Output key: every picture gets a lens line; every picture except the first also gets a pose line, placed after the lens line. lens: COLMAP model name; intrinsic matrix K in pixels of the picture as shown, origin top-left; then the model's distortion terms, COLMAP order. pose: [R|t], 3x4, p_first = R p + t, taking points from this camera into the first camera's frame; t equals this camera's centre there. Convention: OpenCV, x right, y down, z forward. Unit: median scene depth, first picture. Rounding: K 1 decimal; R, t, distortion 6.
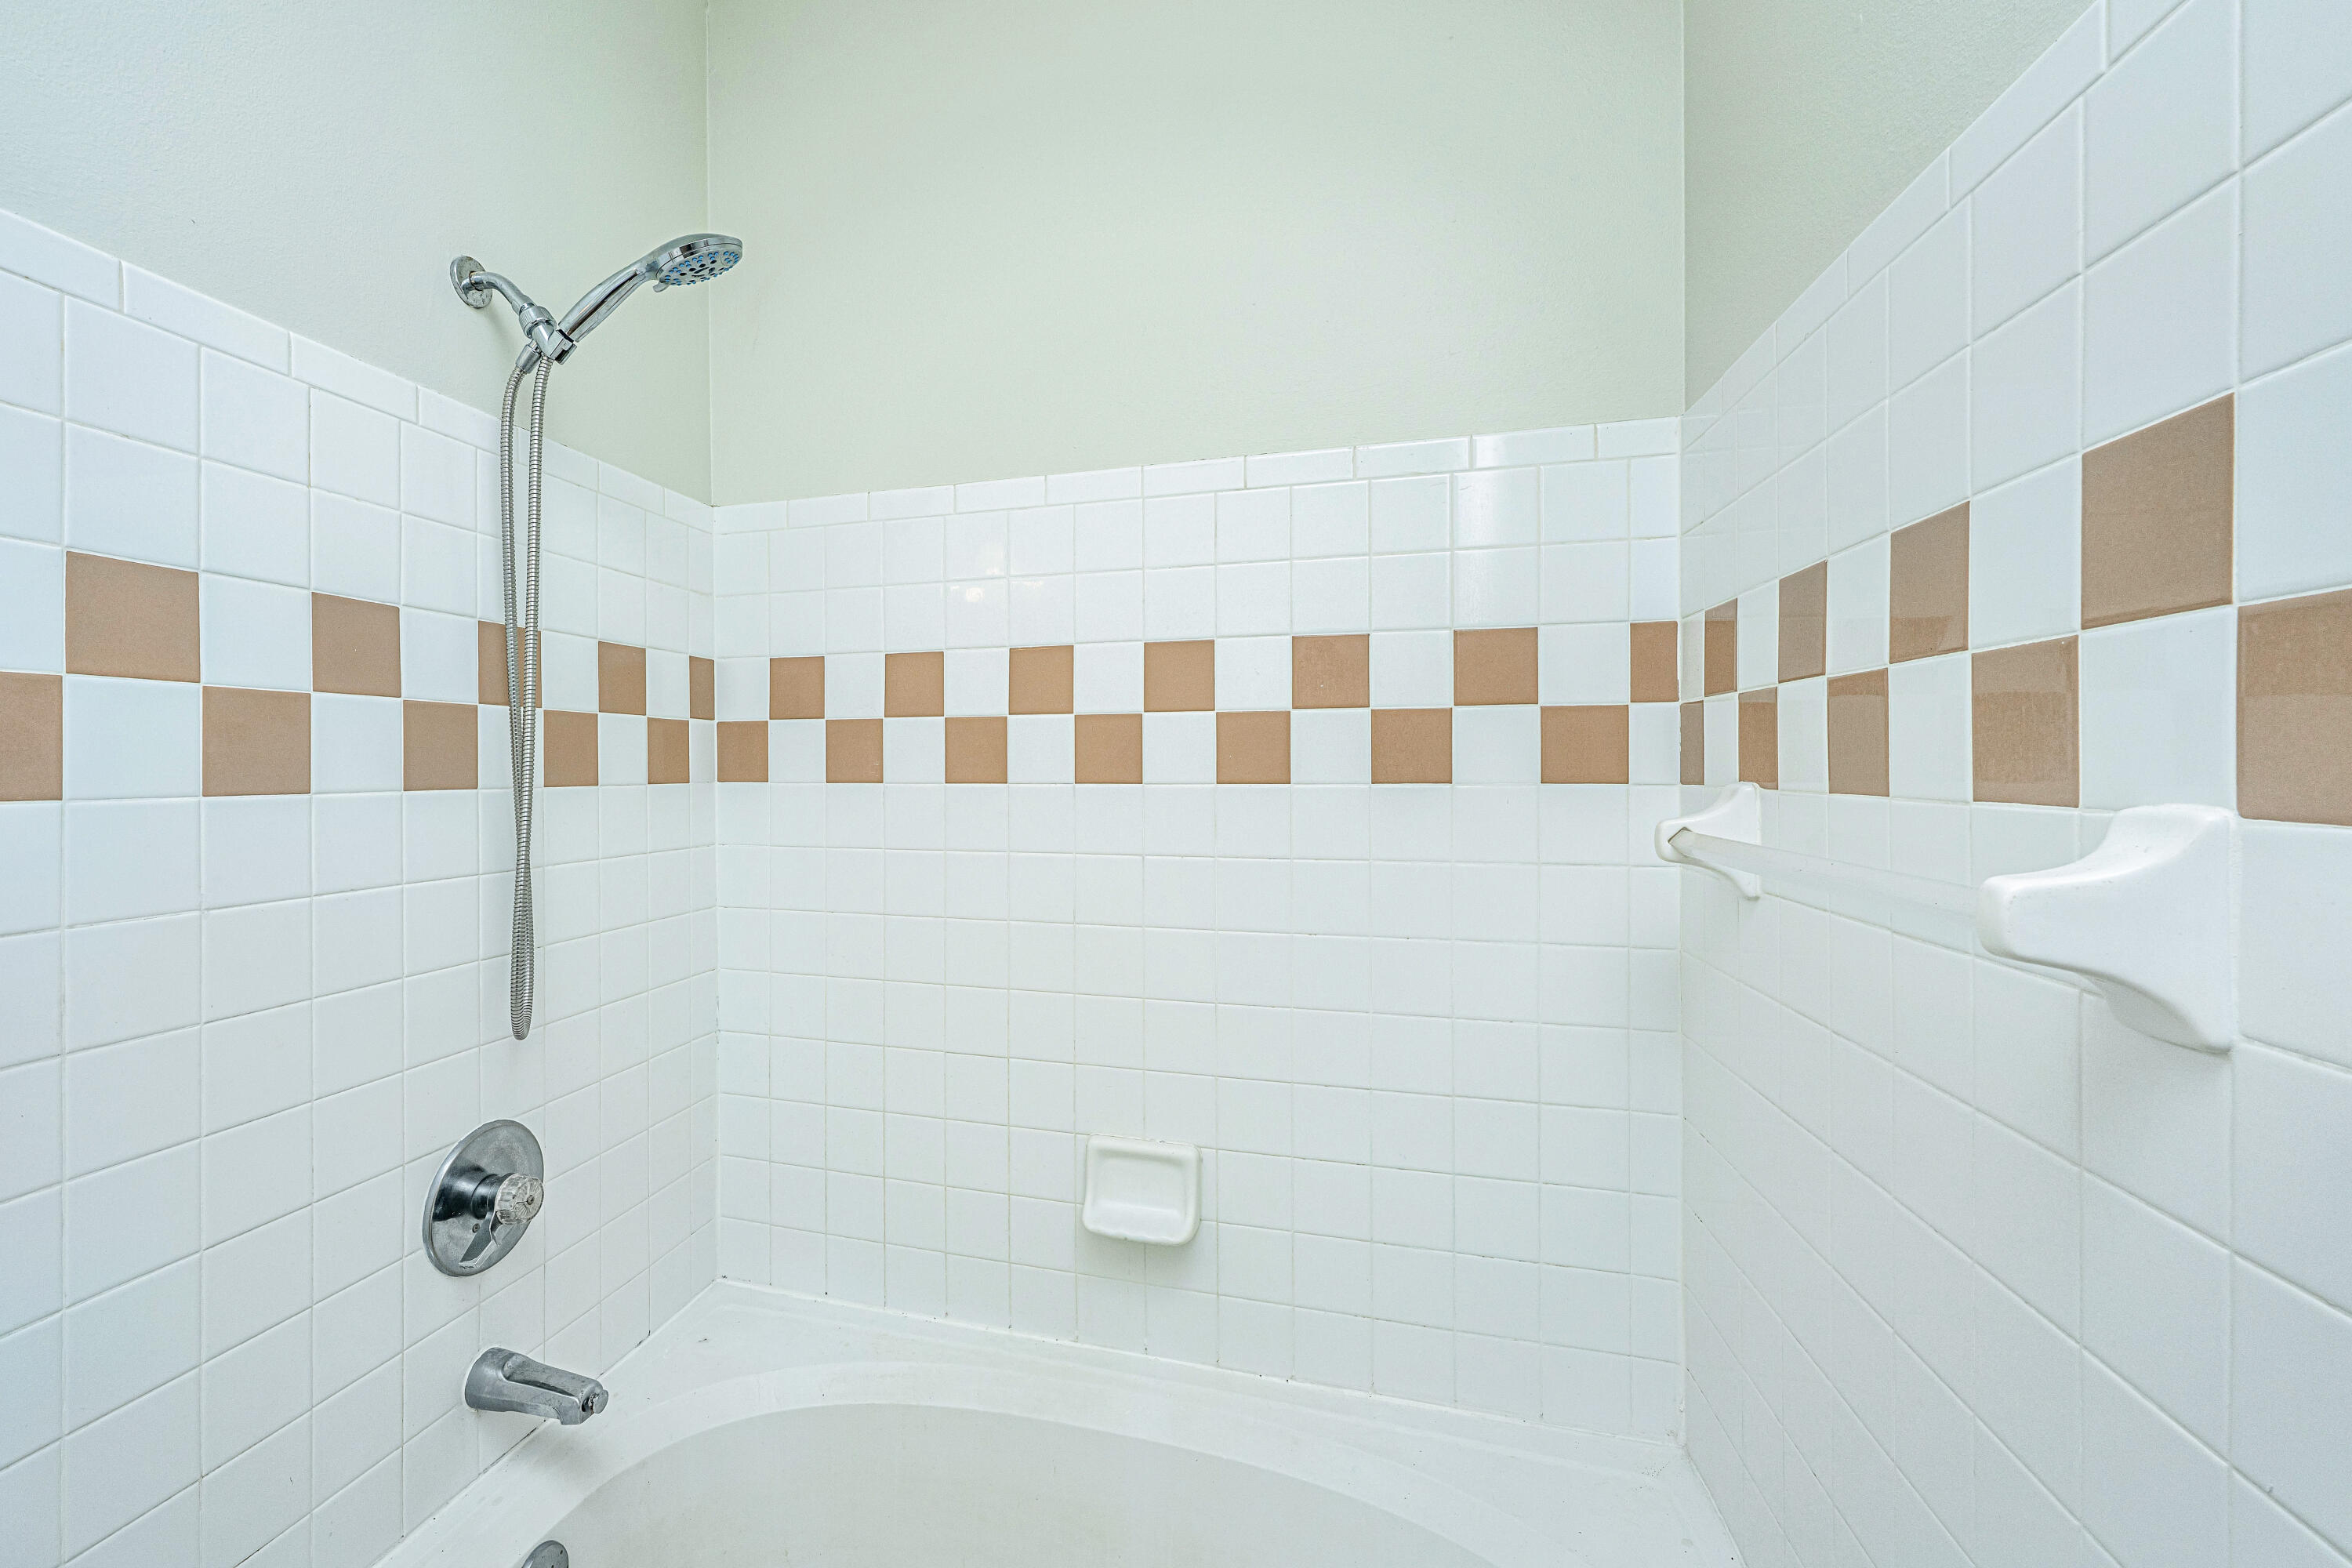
lens RADIAL K [[942.2, 0, 1206.3], [0, 942.2, 769.7], [0, 0, 1]] dist [-0.001087, -0.000248]
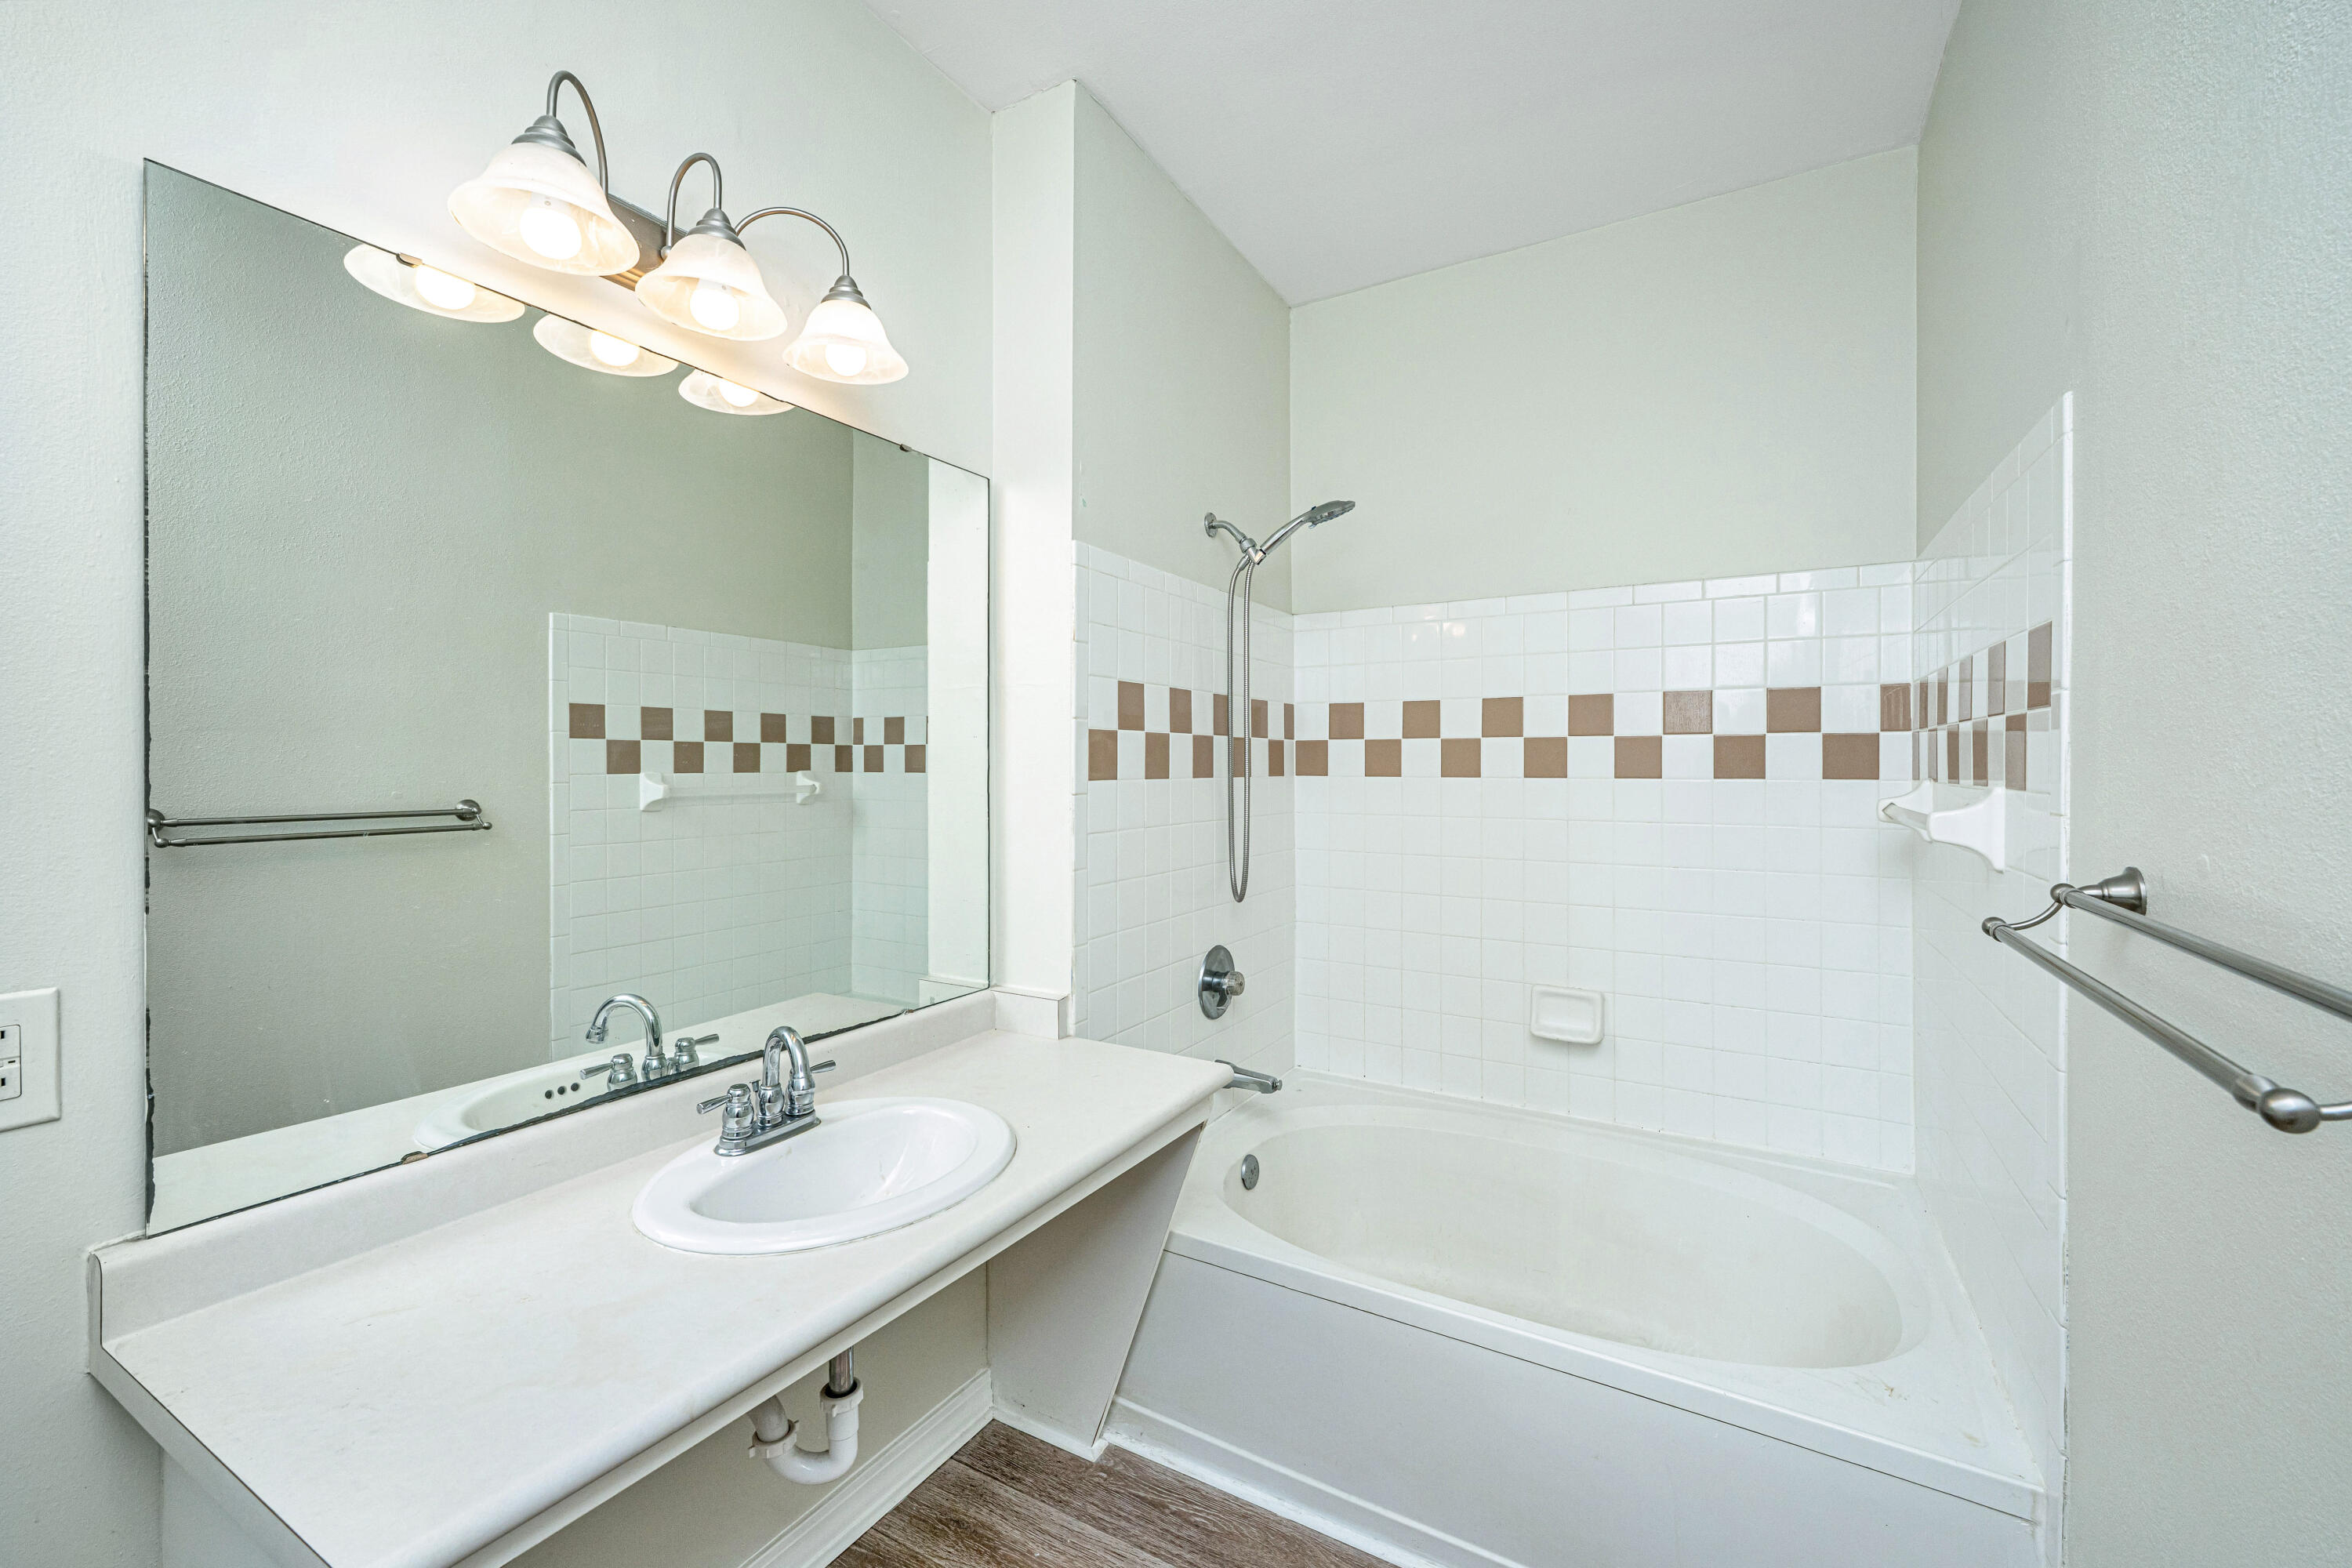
lens RADIAL K [[942.2, 0, 1206.3], [0, 942.2, 769.7], [0, 0, 1]] dist [-0.001087, -0.000248]
pose [[0.917018, 0.004893, -0.398815, 0.013474], [-0.005804, 0.999983, -0.001077, 0.005333], [0.398803, 0.003302, 0.917031, -0.877884]]
